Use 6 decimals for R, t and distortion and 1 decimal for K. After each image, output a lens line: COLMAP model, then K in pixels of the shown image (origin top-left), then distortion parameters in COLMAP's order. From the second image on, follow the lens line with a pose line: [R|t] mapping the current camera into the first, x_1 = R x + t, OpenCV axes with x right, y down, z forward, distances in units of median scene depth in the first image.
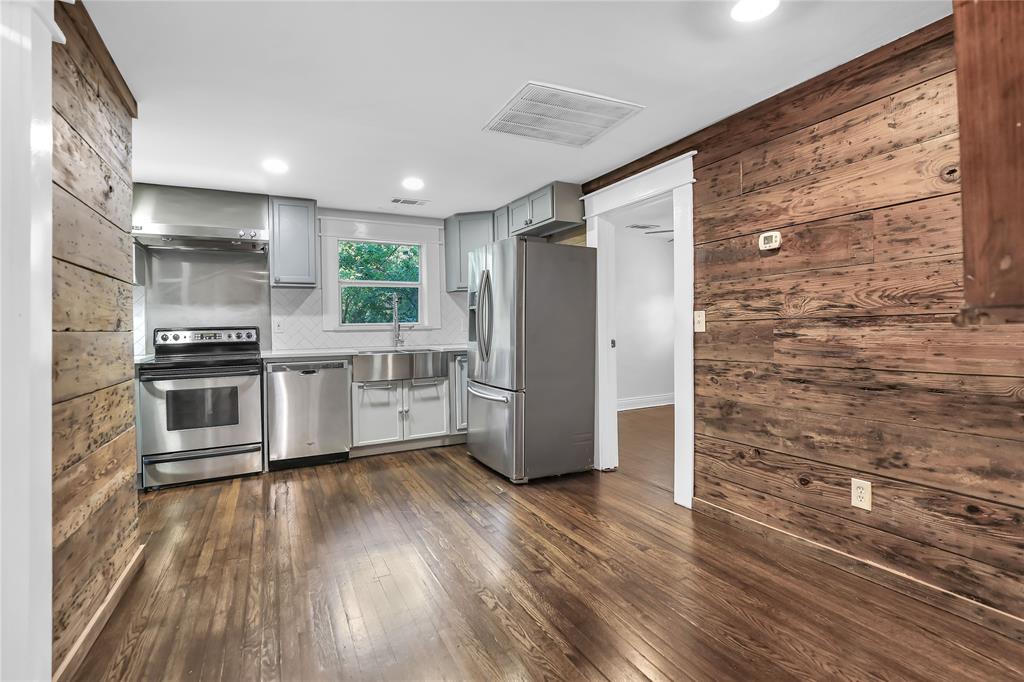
lens RADIAL K [[482.1, 0, 523.3], [0, 482.1, 337.9], [0, 0, 1]] dist [-0.026602, 0.000489]
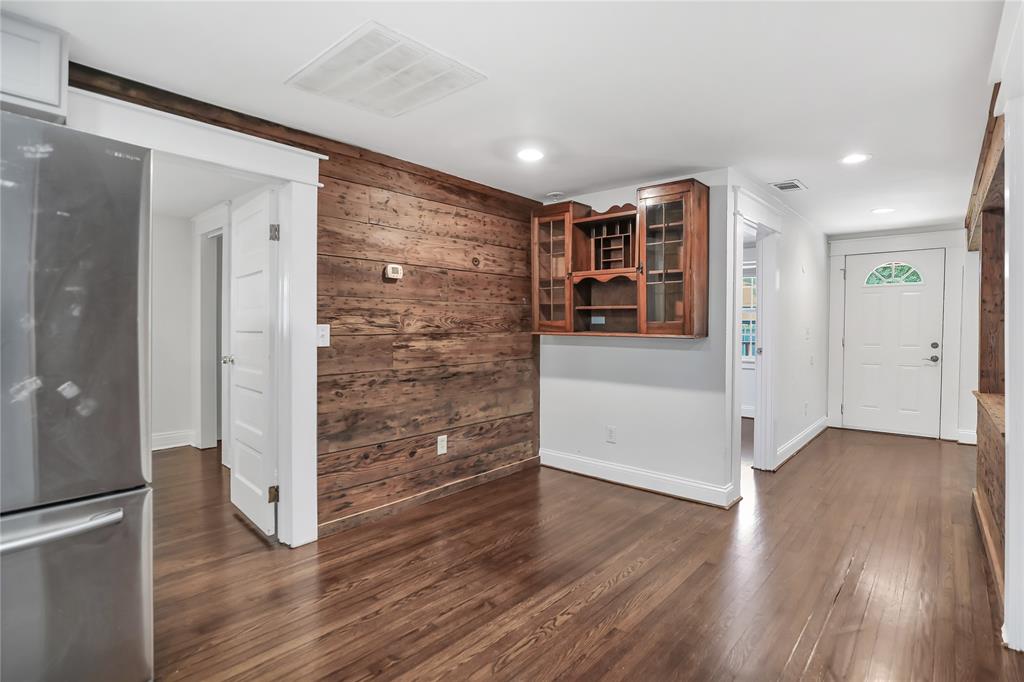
lens RADIAL K [[482.1, 0, 523.3], [0, 482.1, 337.9], [0, 0, 1]] dist [-0.026602, 0.000489]
pose [[-0.353870, 0.002701, 0.935291, -0.809569], [0.029111, 0.999543, 0.008127, -0.031437], [-0.934842, 0.030103, -0.353787, 1.181700]]
